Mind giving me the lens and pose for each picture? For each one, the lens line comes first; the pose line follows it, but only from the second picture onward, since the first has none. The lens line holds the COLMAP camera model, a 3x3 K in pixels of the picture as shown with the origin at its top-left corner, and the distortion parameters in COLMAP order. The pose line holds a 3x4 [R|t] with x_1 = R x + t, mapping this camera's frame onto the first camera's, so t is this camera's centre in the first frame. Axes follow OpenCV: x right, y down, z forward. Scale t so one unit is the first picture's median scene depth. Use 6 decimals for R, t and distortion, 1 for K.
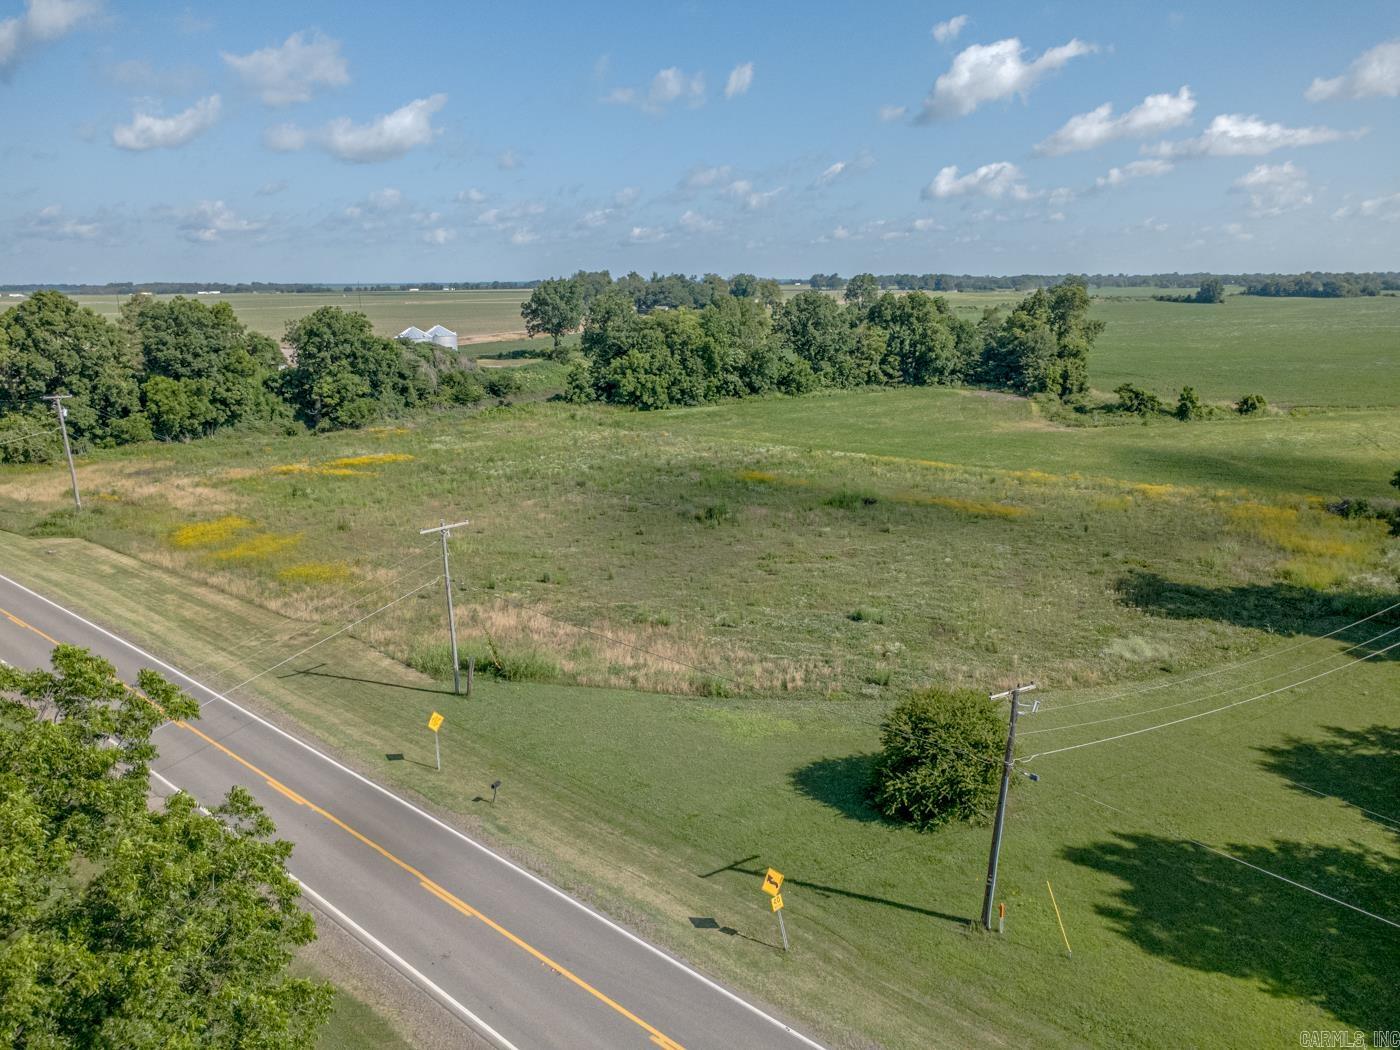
lens RADIAL K [[985.9, 0, 703.8], [0, 985.9, 529.0], [0, 0, 1]] dist [0.005456, 0.002690]
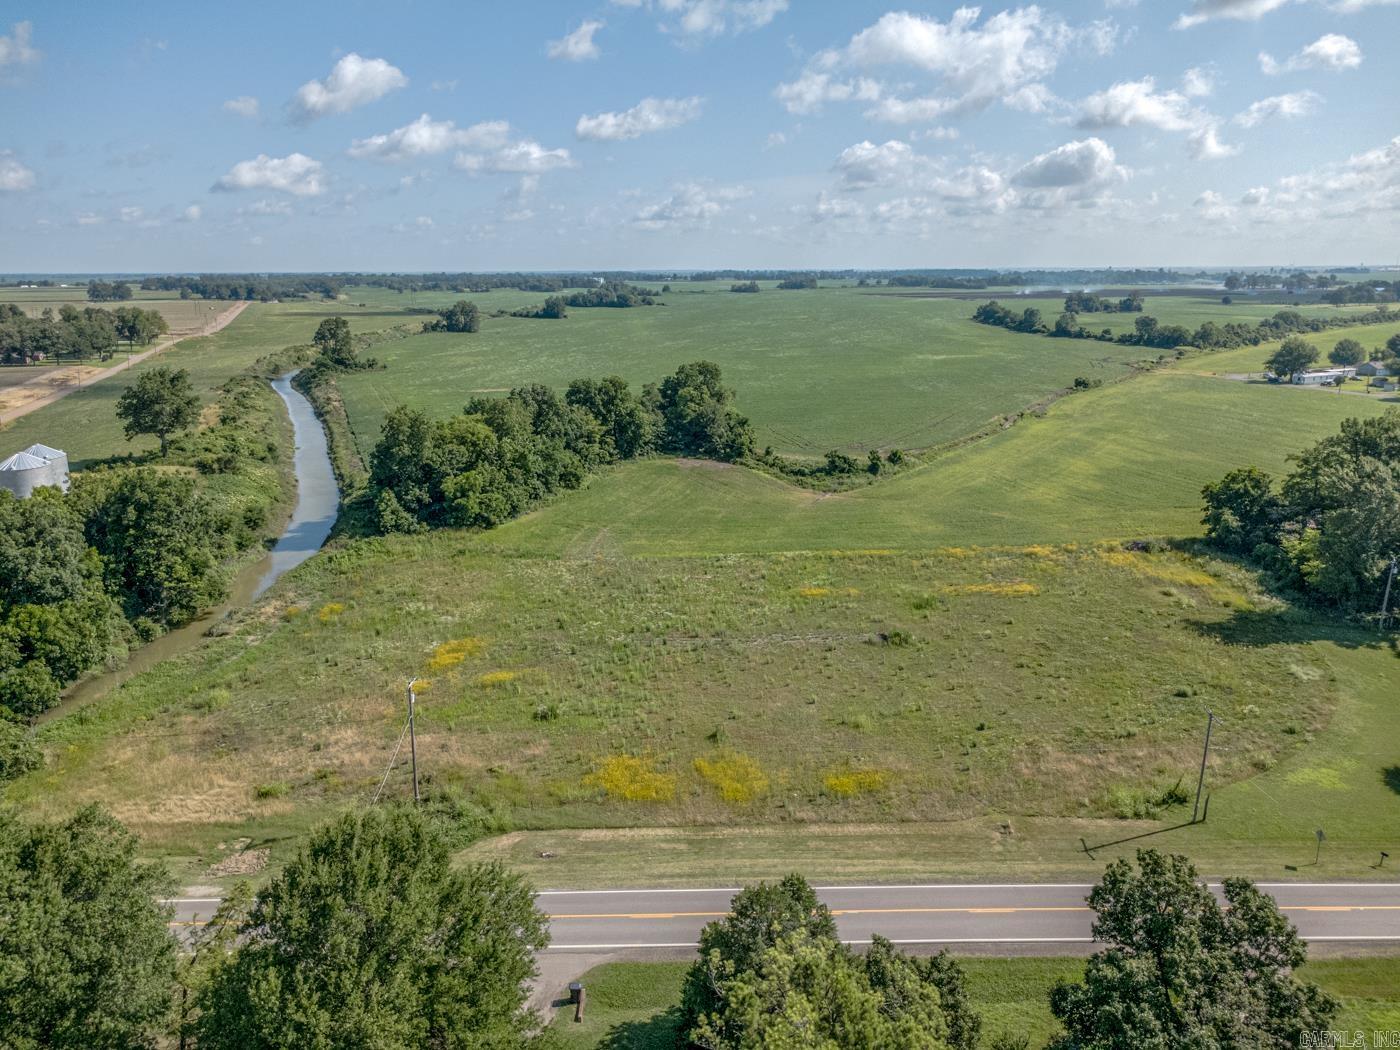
lens RADIAL K [[985.9, 0, 703.8], [0, 985.9, 529.0], [0, 0, 1]] dist [0.005456, 0.002690]
pose [[0.758531, -0.164898, 0.630428, -0.491336], [0.160738, 0.984906, 0.064217, -0.140088], [-0.631501, 0.052623, 0.773587, 0.089700]]
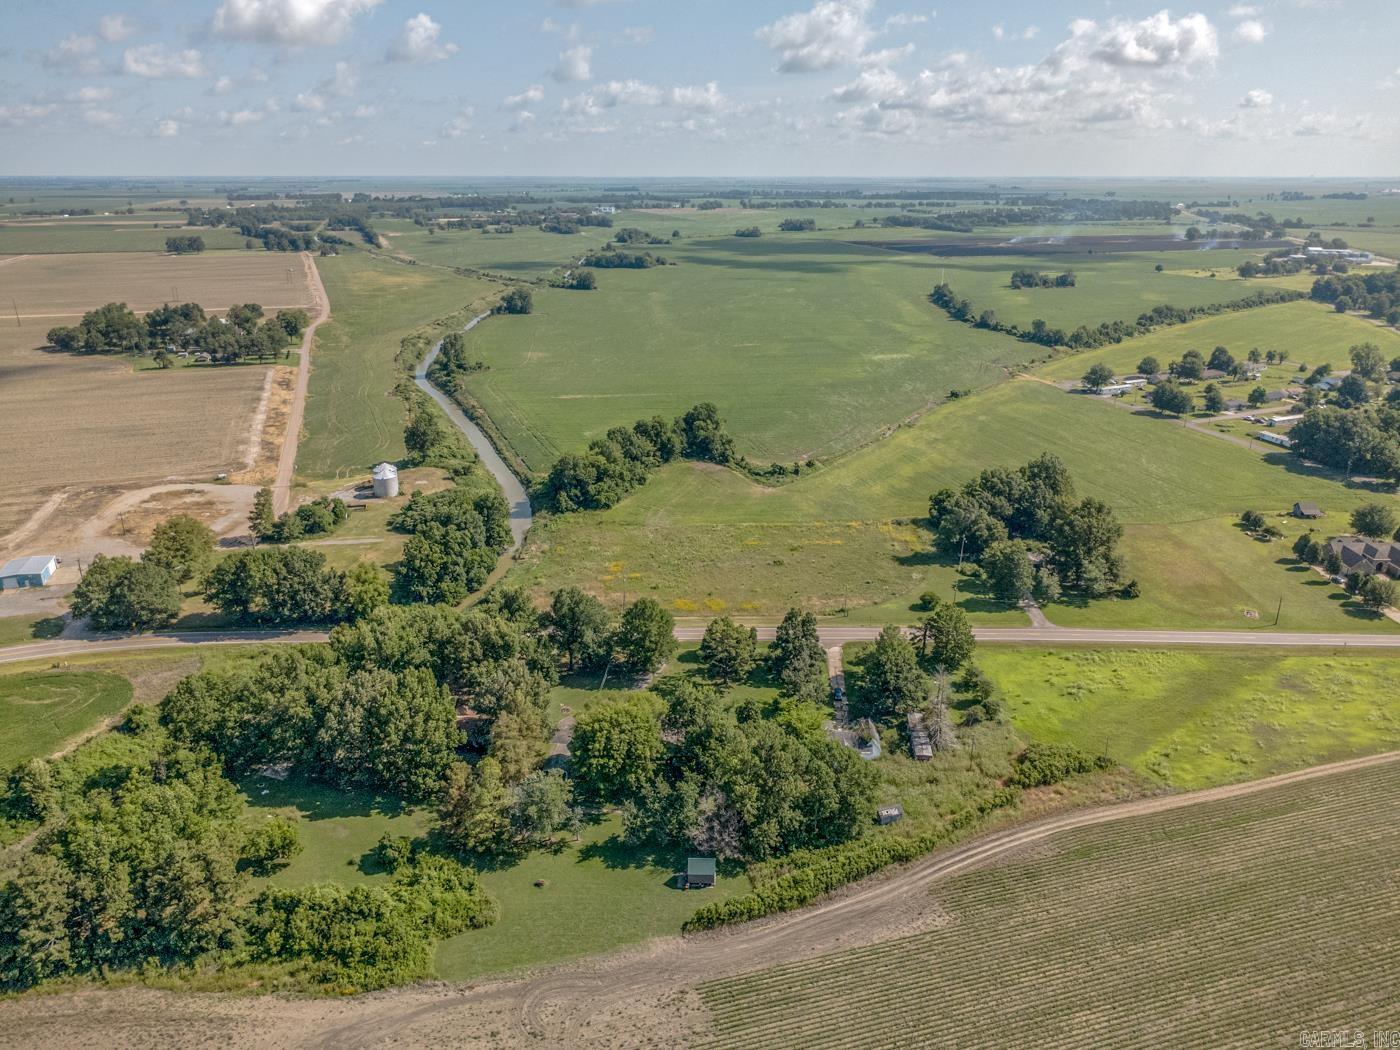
lens RADIAL K [[985.9, 0, 703.8], [0, 985.9, 529.0], [0, 0, 1]] dist [0.005456, 0.002690]
pose [[0.762929, -0.213688, 0.610145, -1.153089], [0.152804, 0.976655, 0.150982, -0.349544], [-0.628164, -0.021956, 0.777771, -0.760311]]
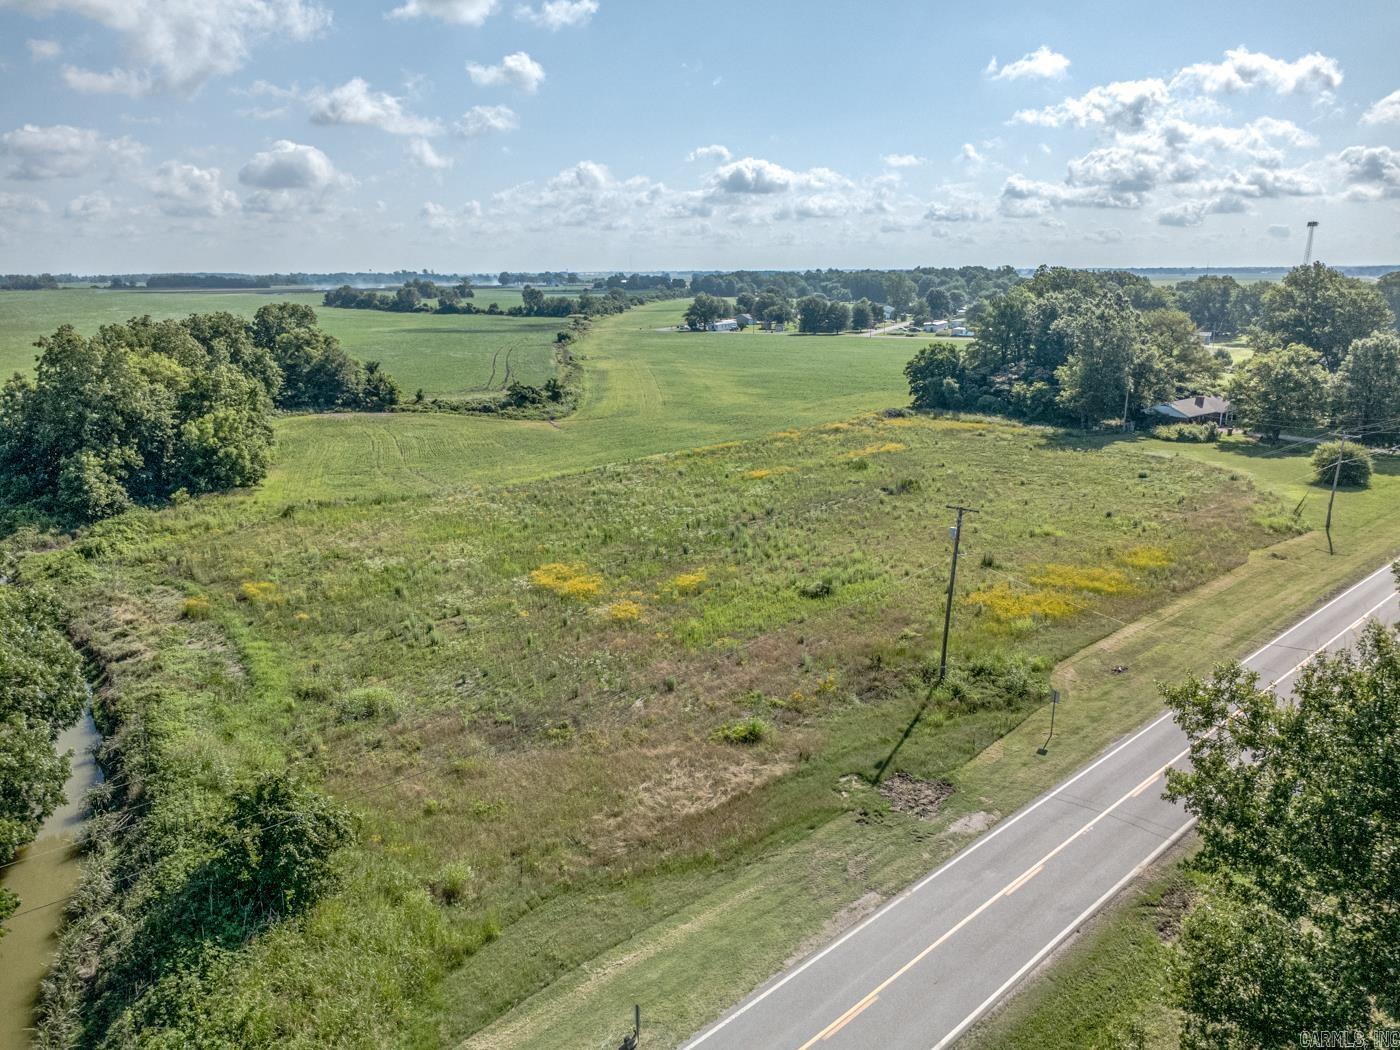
lens RADIAL K [[985.9, 0, 703.8], [0, 985.9, 529.0], [0, 0, 1]] dist [0.005456, 0.002690]
pose [[0.143749, -0.245018, 0.958803, -0.661145], [0.245601, 0.947386, 0.205279, -0.150743], [-0.958653, 0.205974, 0.196363, 0.522074]]
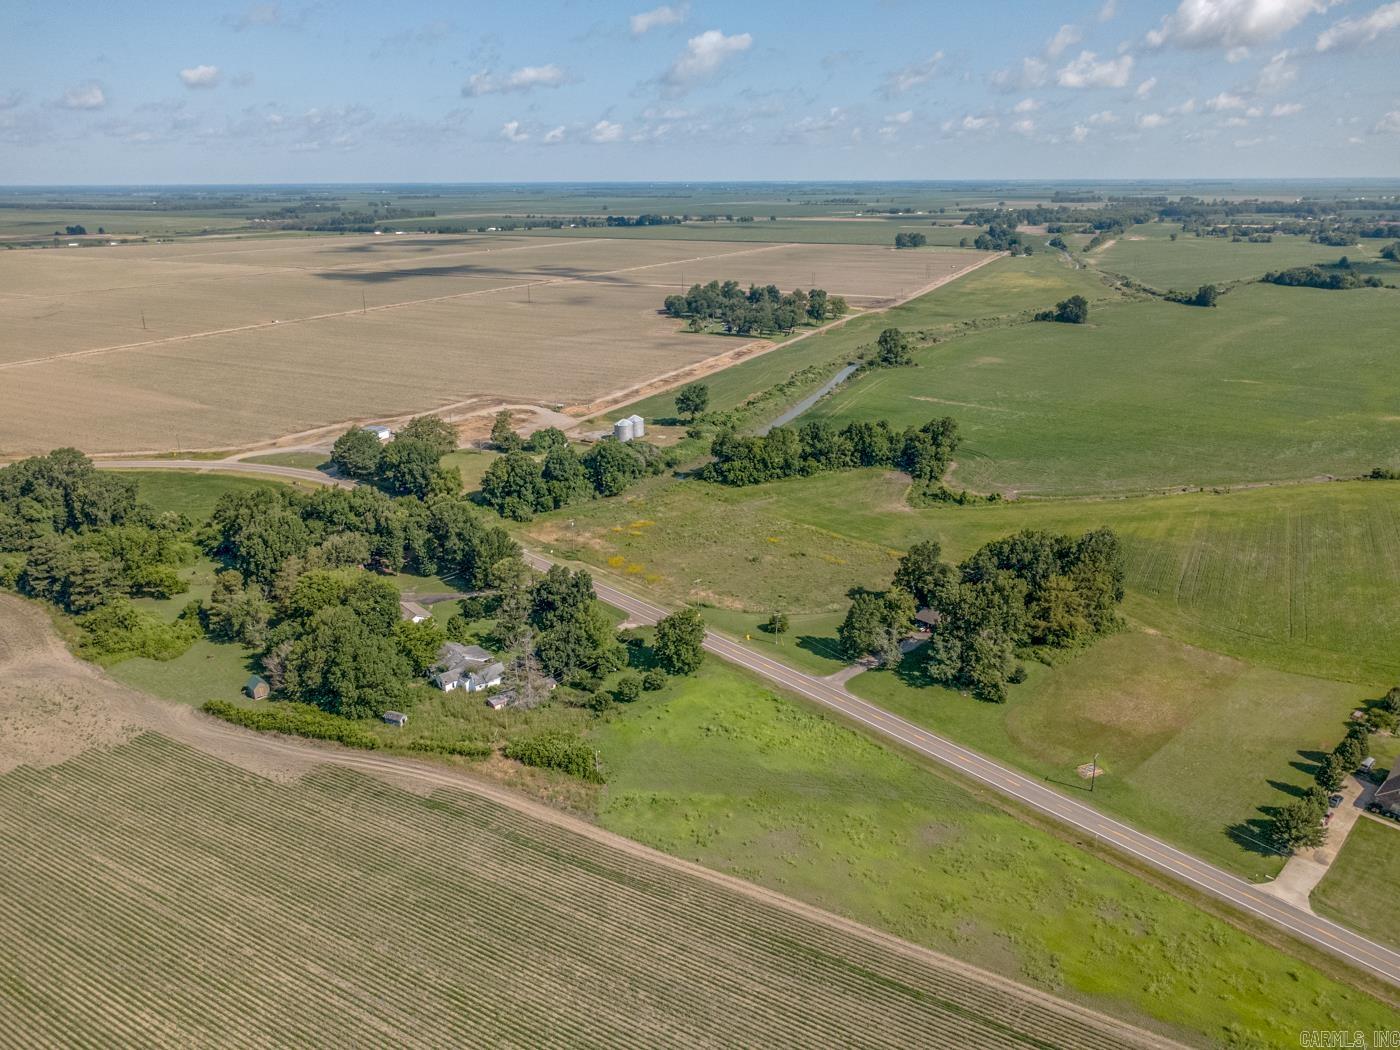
lens RADIAL K [[985.9, 0, 703.8], [0, 985.9, 529.0], [0, 0, 1]] dist [0.005456, 0.002690]
pose [[0.994864, 0.035688, -0.094725, 0.079883], [-0.026398, 0.994879, 0.097566, -0.232735], [0.097722, -0.094564, 0.990711, -1.249061]]
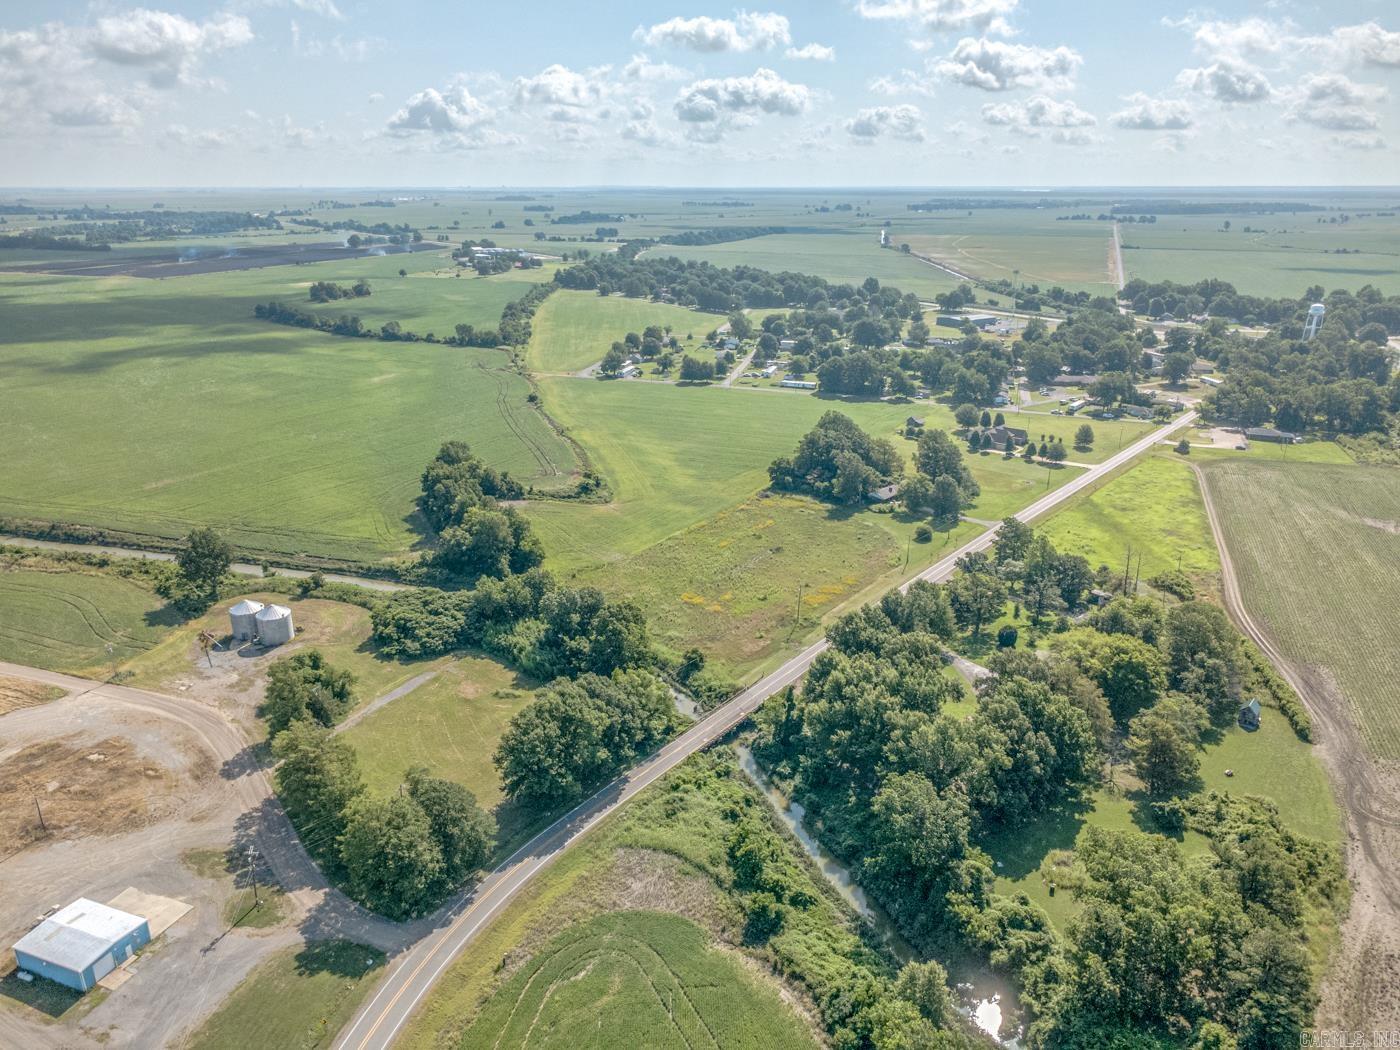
lens RADIAL K [[985.9, 0, 703.8], [0, 985.9, 529.0], [0, 0, 1]] dist [0.005456, 0.002690]
pose [[-0.036581, -0.325993, 0.944664, -1.740552], [0.246033, 0.913262, 0.324684, -0.680528], [-0.968571, 0.244296, 0.046797, 0.555570]]
